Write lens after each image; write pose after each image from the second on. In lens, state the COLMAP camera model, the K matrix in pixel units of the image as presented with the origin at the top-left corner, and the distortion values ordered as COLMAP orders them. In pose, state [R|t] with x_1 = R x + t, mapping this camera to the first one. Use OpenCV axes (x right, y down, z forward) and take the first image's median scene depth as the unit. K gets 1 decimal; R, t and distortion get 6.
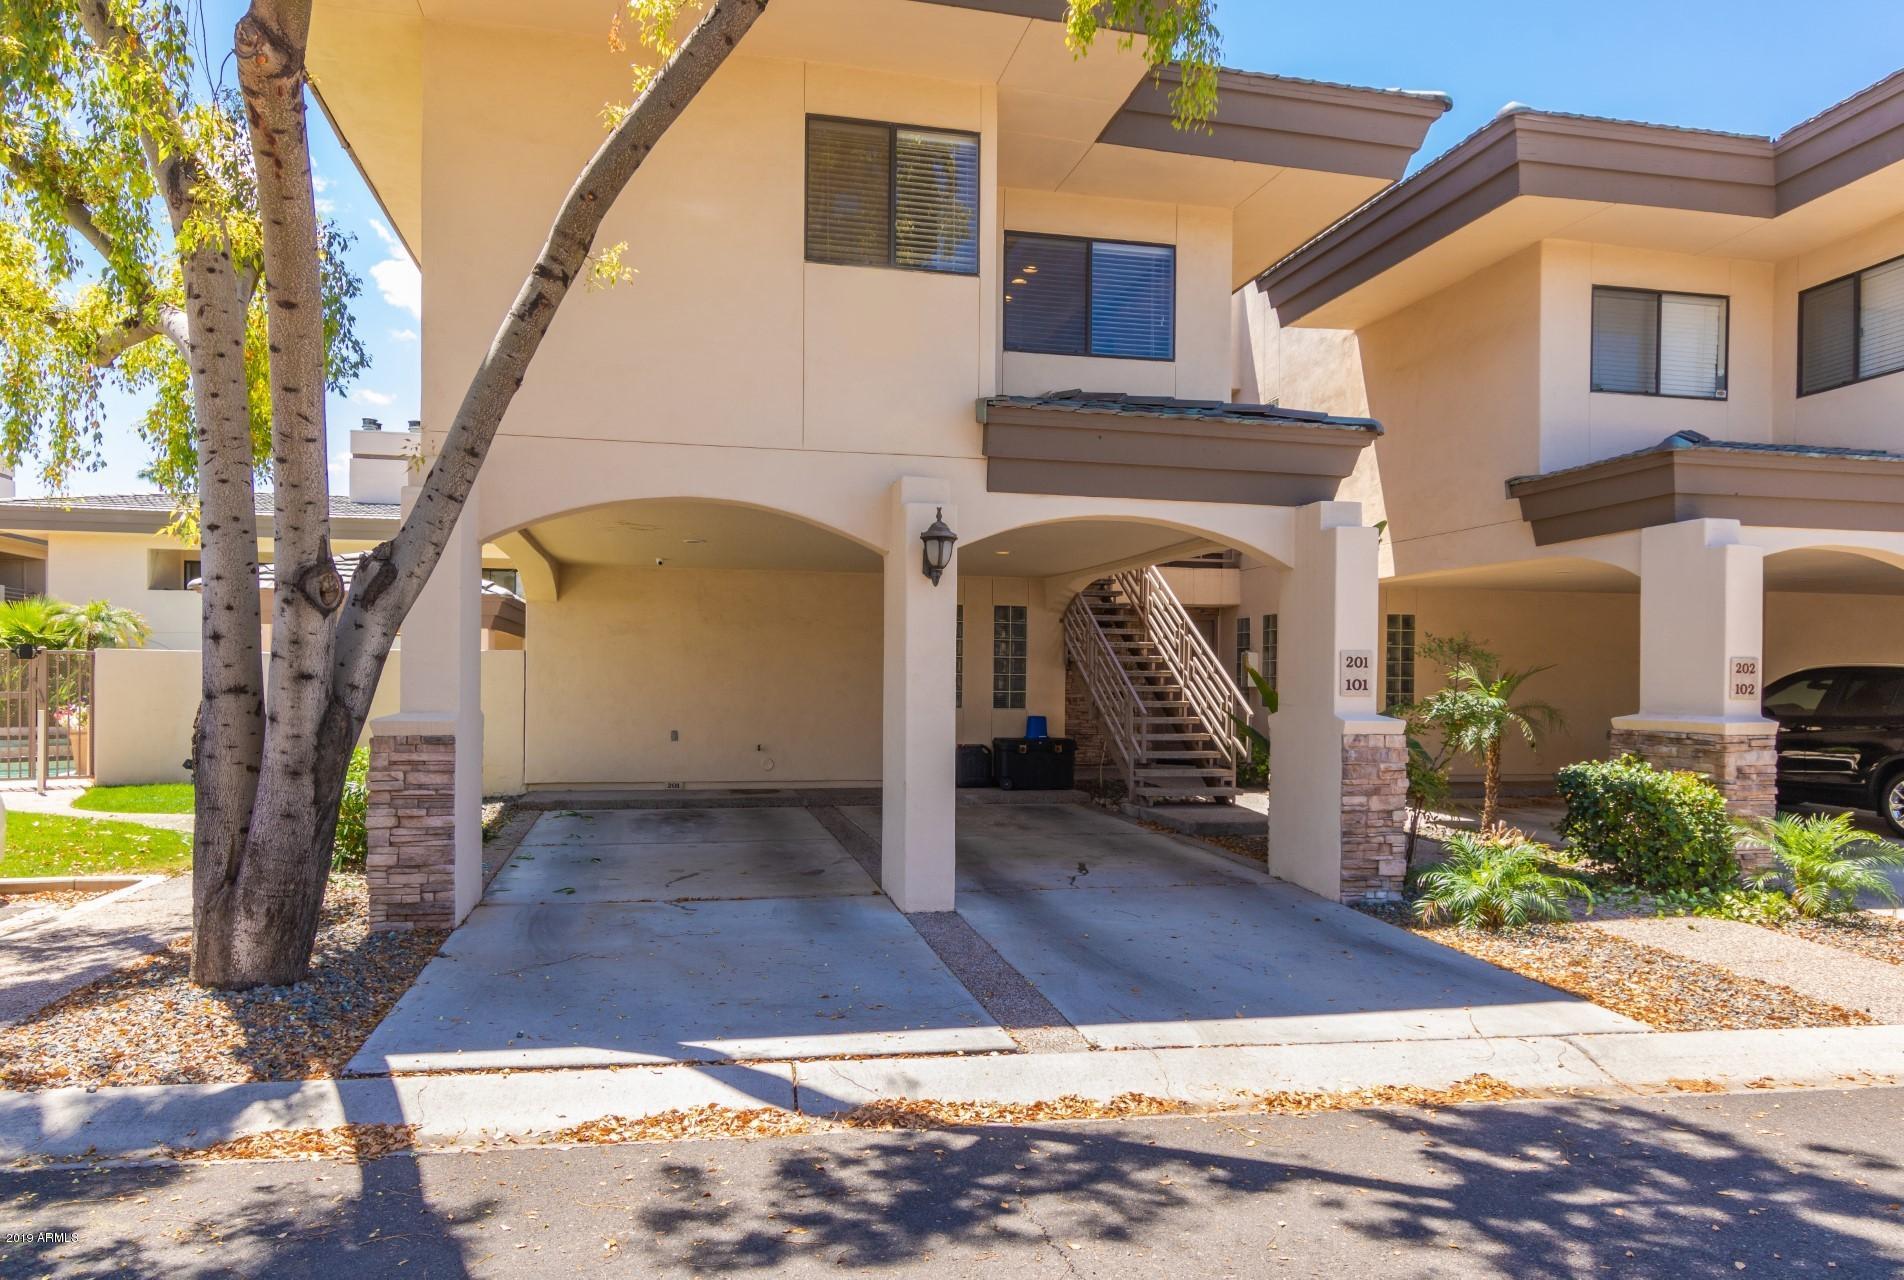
lens RADIAL K [[1244.9, 0, 952.5], [0, 1244.9, 681.8], [0, 0, 1]] dist [0.005057, 0.002130]
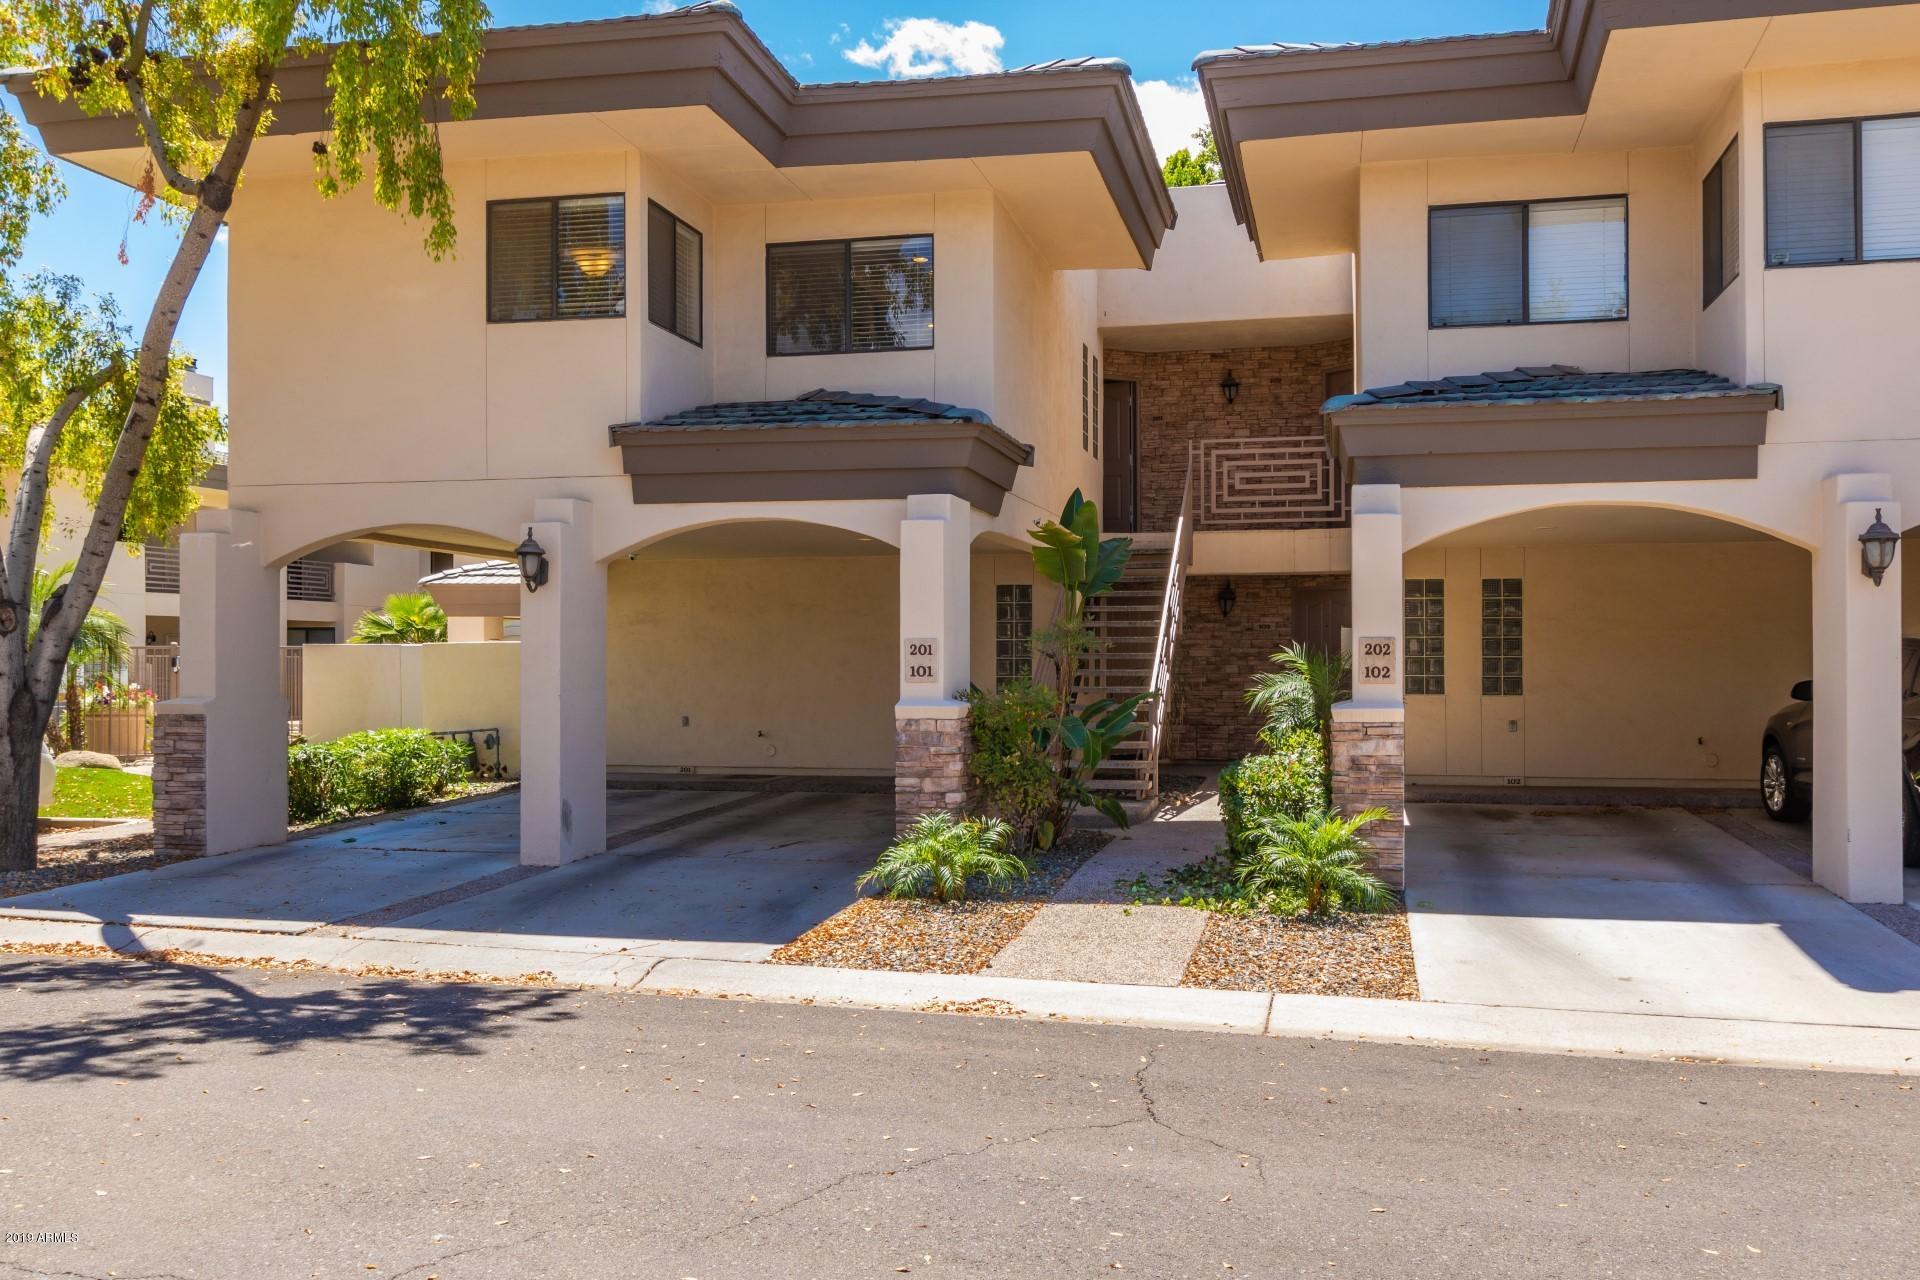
lens RADIAL K [[1646.5, 0, 960.0], [0, 1646.5, 640.0], [0, 0, 1]] dist [0.003489, 0.001833]
pose [[0.904028, -0.015004, -0.427210, 0.956548], [0.009640, 0.999845, -0.014716, -0.003389], [0.427364, 0.009185, 0.904033, -0.237586]]
